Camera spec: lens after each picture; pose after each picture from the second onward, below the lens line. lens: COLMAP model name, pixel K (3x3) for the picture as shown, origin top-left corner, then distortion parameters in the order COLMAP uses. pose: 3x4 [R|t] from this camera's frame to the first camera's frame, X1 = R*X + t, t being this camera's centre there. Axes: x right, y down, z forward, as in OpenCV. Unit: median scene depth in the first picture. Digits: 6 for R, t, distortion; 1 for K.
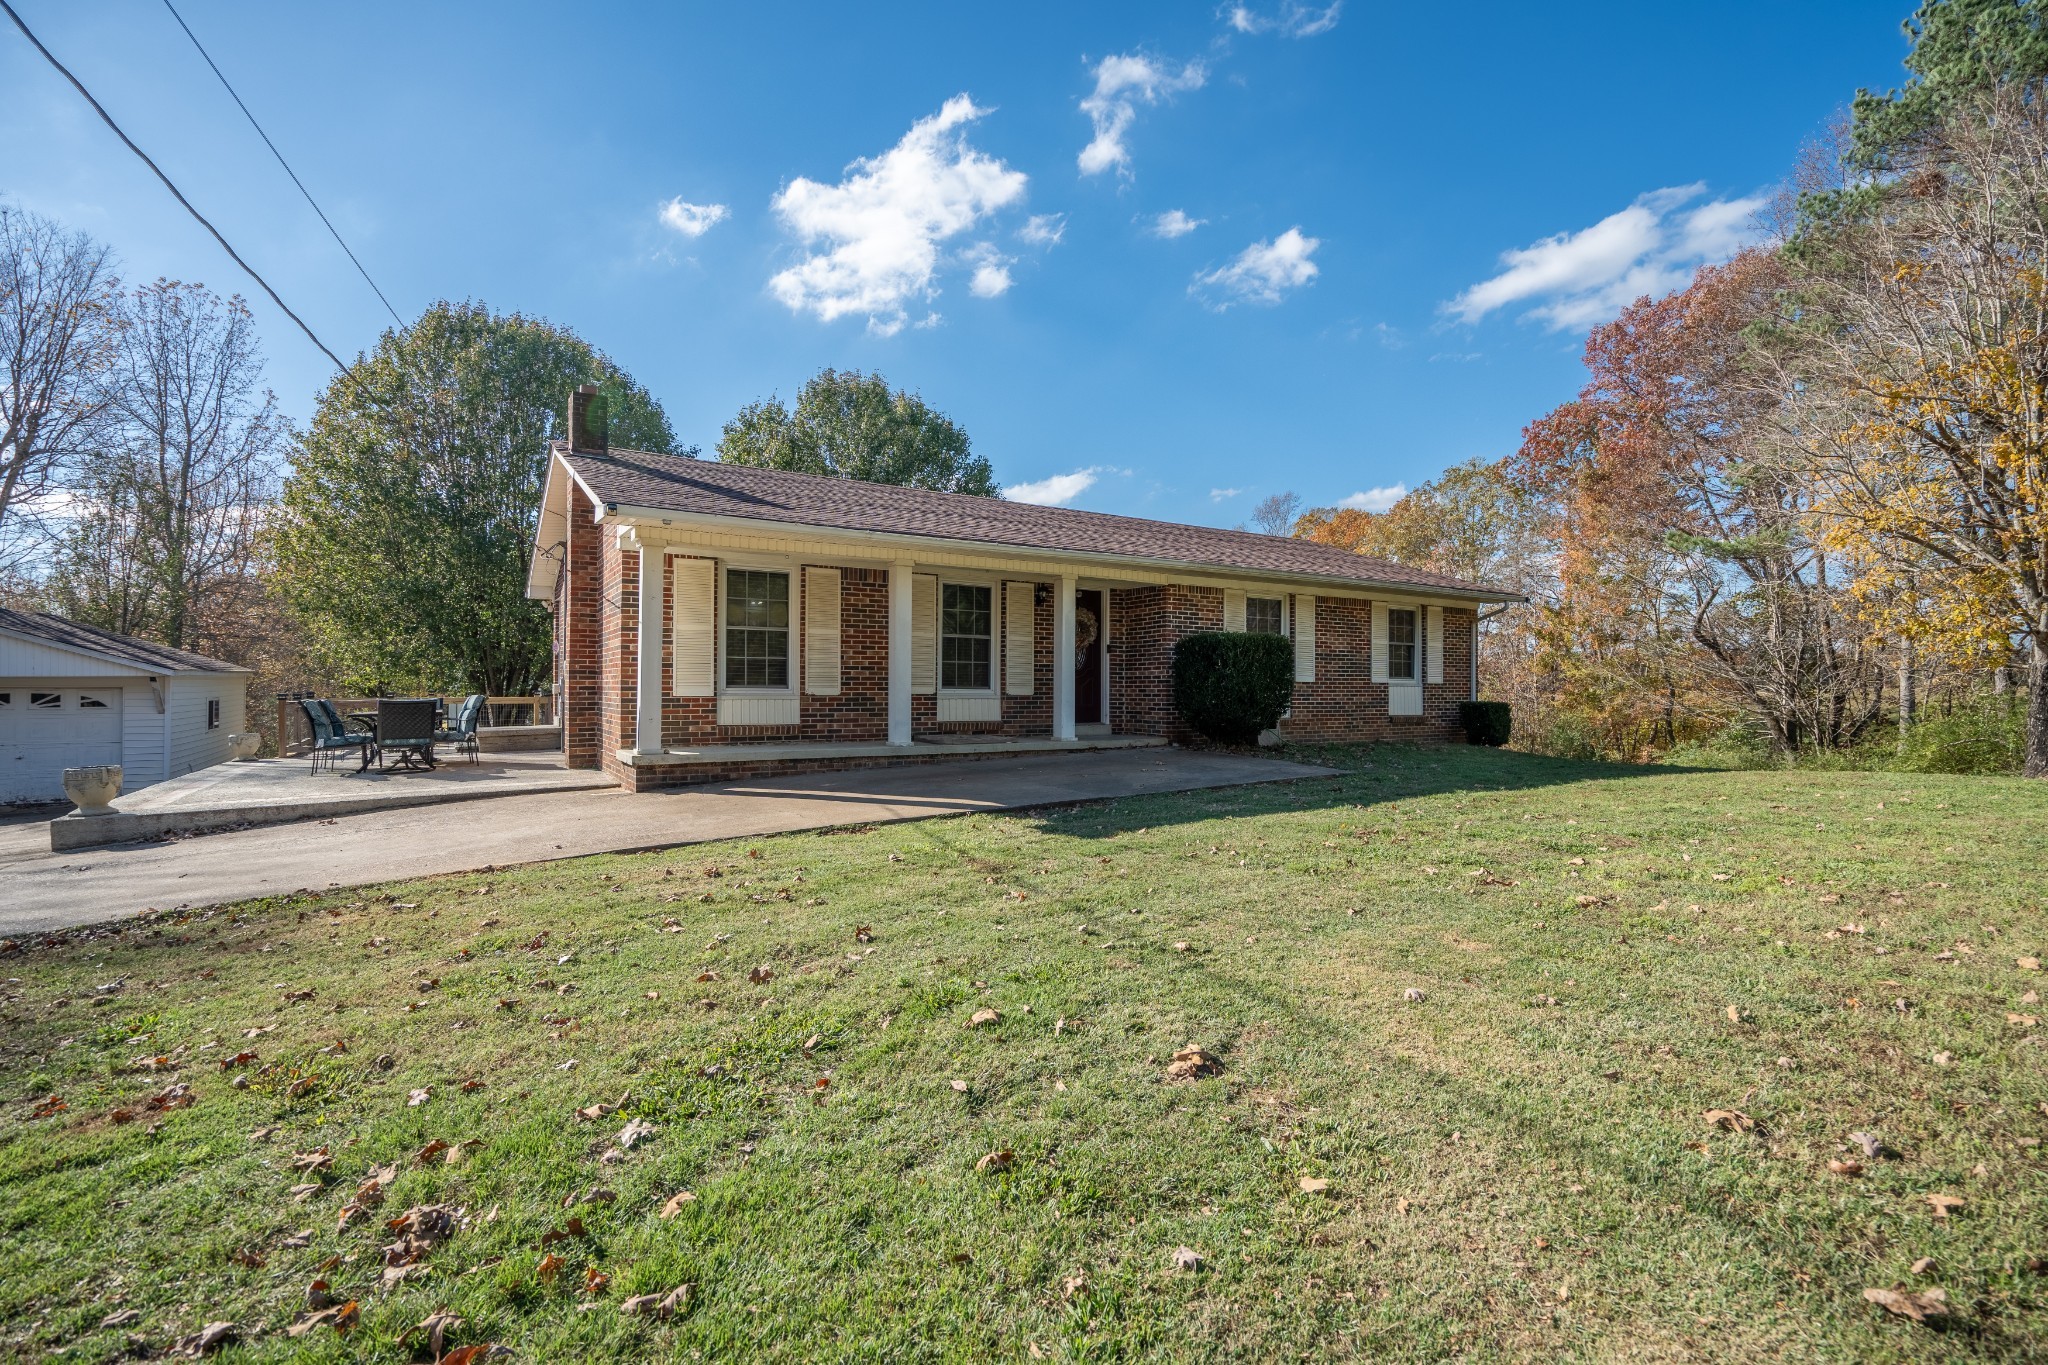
lens RADIAL K [[917.9, 0, 1026.8], [0, 917.9, 677.4], [0, 0, 1]] dist [-0.004509, 0.000705]
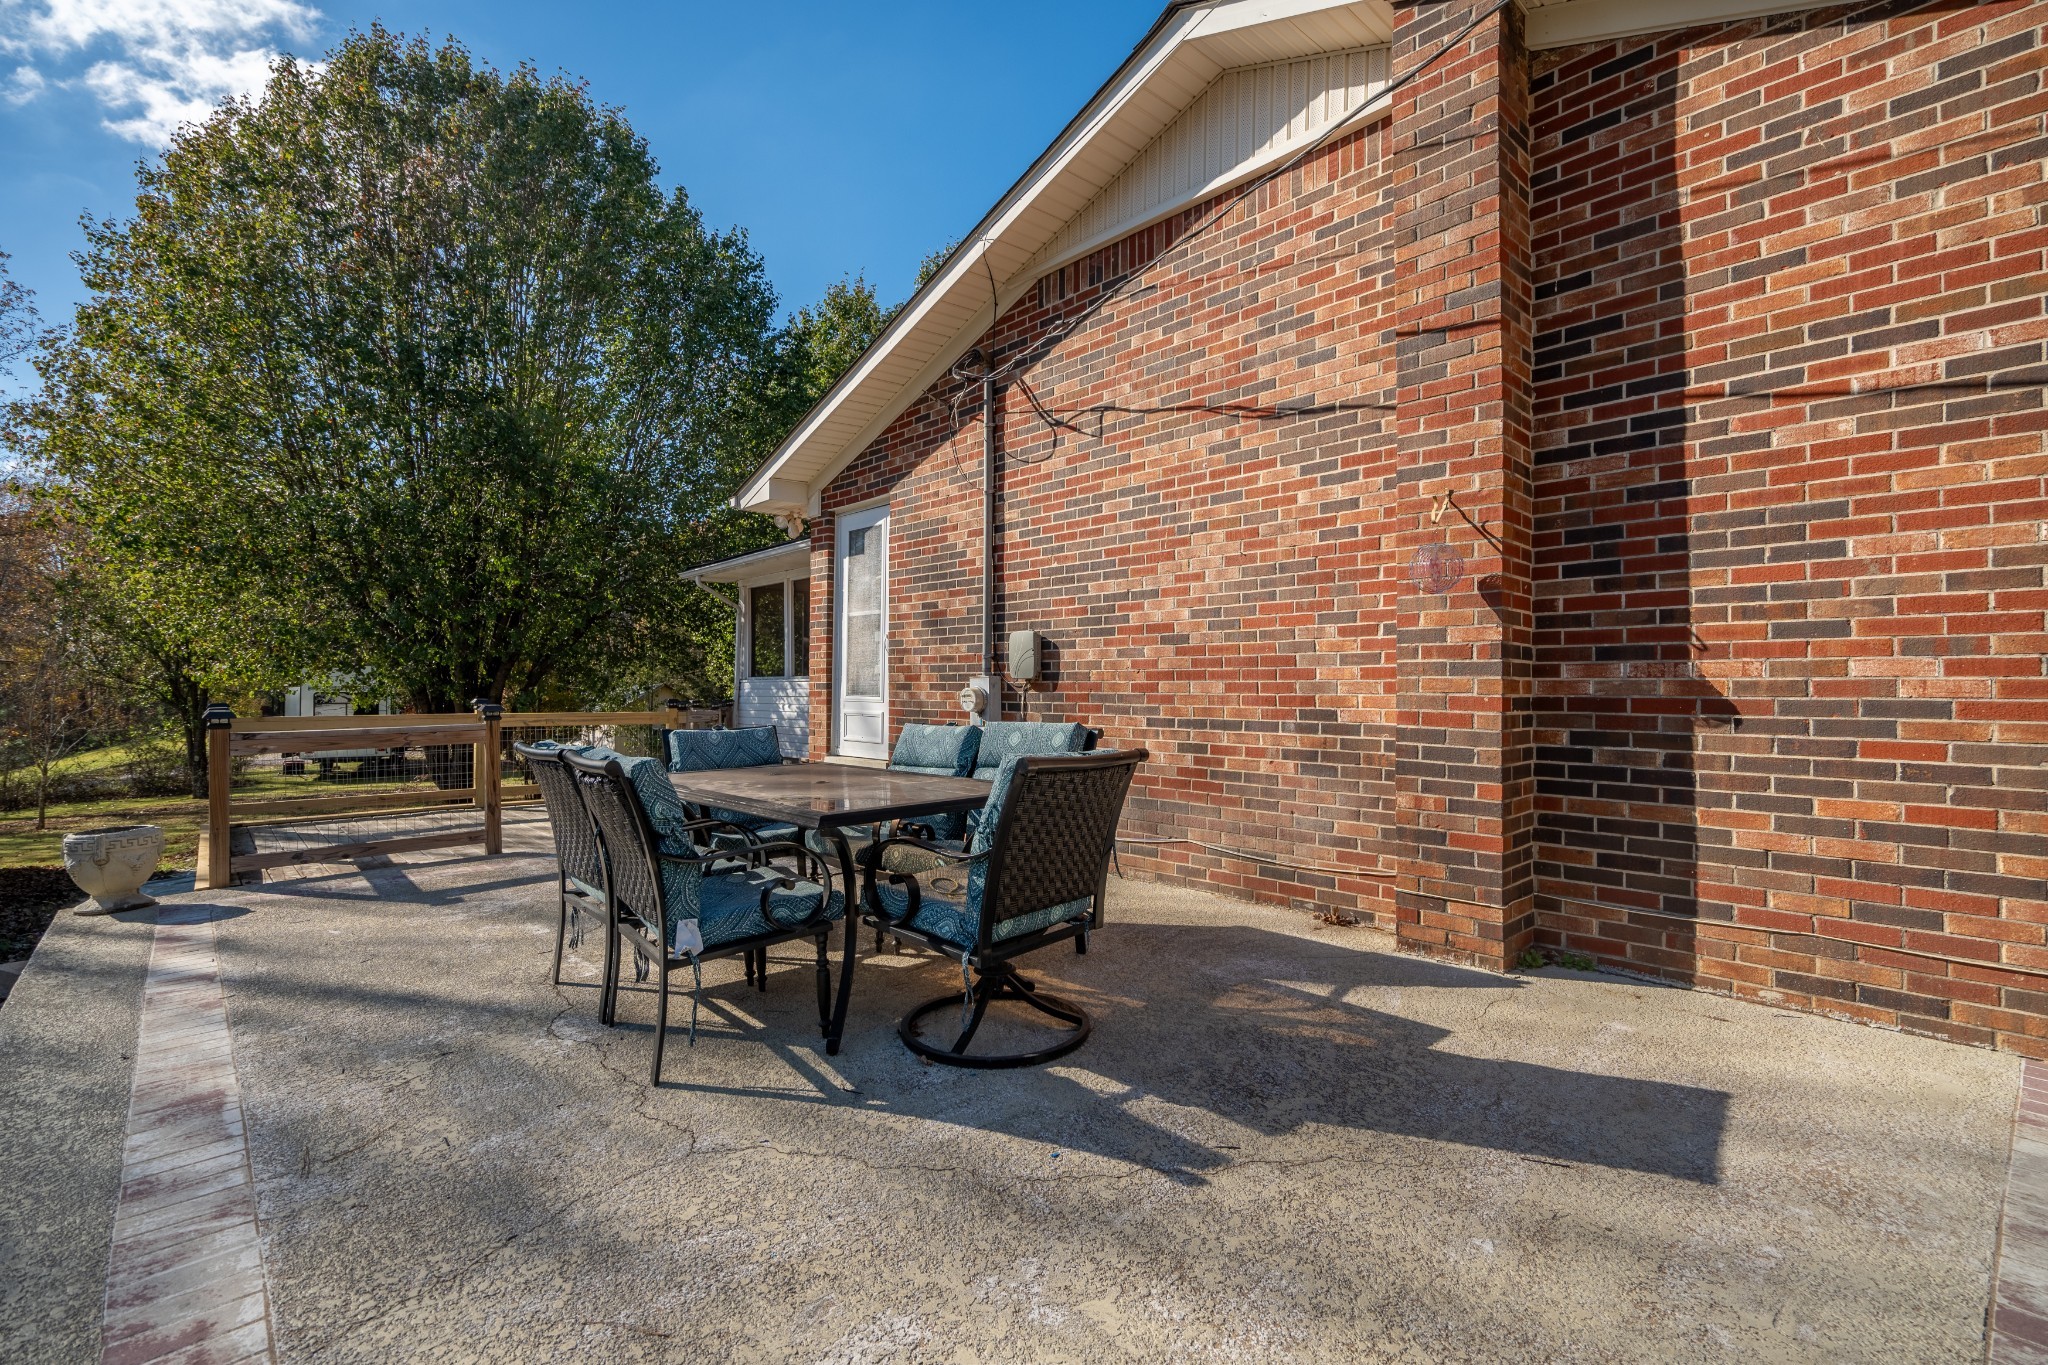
lens RADIAL K [[917.9, 0, 1026.8], [0, 917.9, 677.4], [0, 0, 1]] dist [-0.004509, 0.000705]
pose [[0.982695, 0.002318, 0.185214, -0.577299], [-0.001982, 0.999996, -0.001999, 0.002485], [-0.185218, 0.001598, 0.982696, 0.589415]]
